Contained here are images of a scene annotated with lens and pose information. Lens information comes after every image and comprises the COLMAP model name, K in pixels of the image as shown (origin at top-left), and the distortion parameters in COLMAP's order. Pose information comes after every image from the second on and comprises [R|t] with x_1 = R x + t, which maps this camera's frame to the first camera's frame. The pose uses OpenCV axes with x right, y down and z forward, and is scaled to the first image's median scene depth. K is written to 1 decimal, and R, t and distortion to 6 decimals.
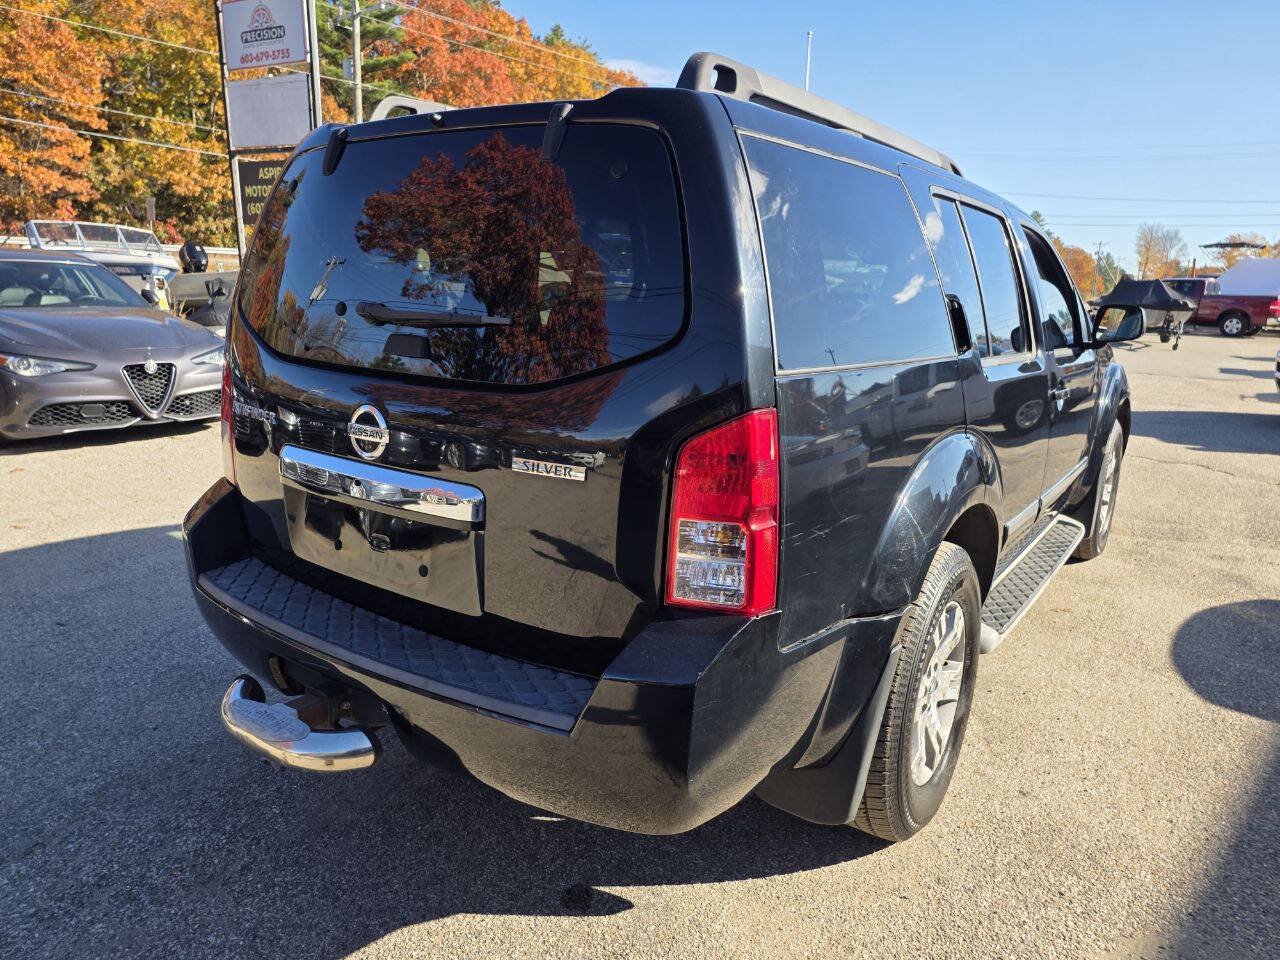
lens RADIAL K [[849.9, 0, 642.3], [0, 849.9, 485.0], [0, 0, 1]] dist [0.029530, -0.011713]
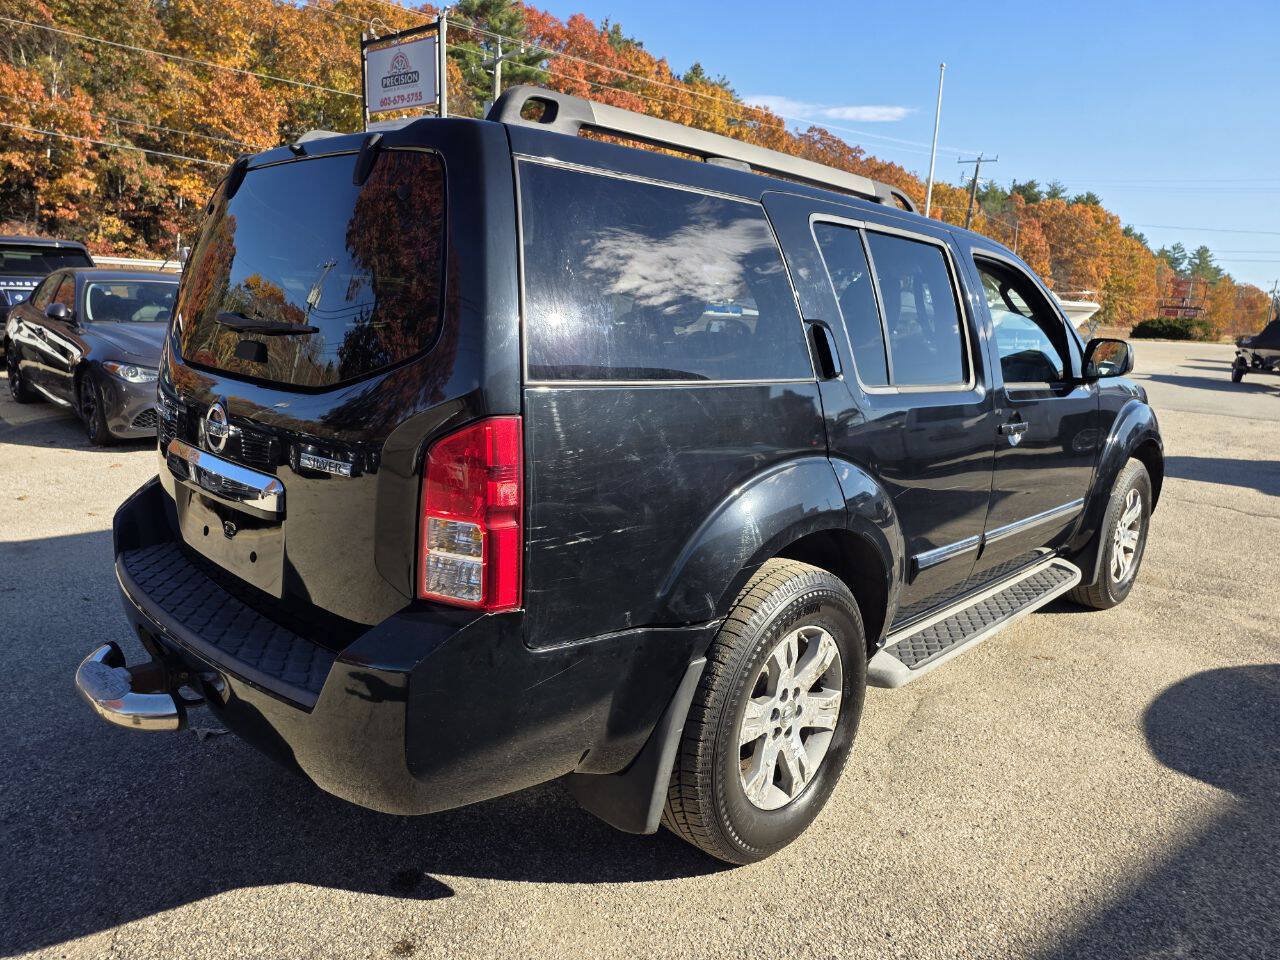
lens RADIAL K [[849.9, 0, 660.6], [0, 849.9, 486.3], [0, 0, 1]] dist [0.029530, -0.011713]
pose [[0.988228, 0.048654, -0.145047, 0.182695], [-0.053571, 0.998108, -0.030186, 0.007422], [0.143304, 0.037601, 0.988964, -0.005868]]
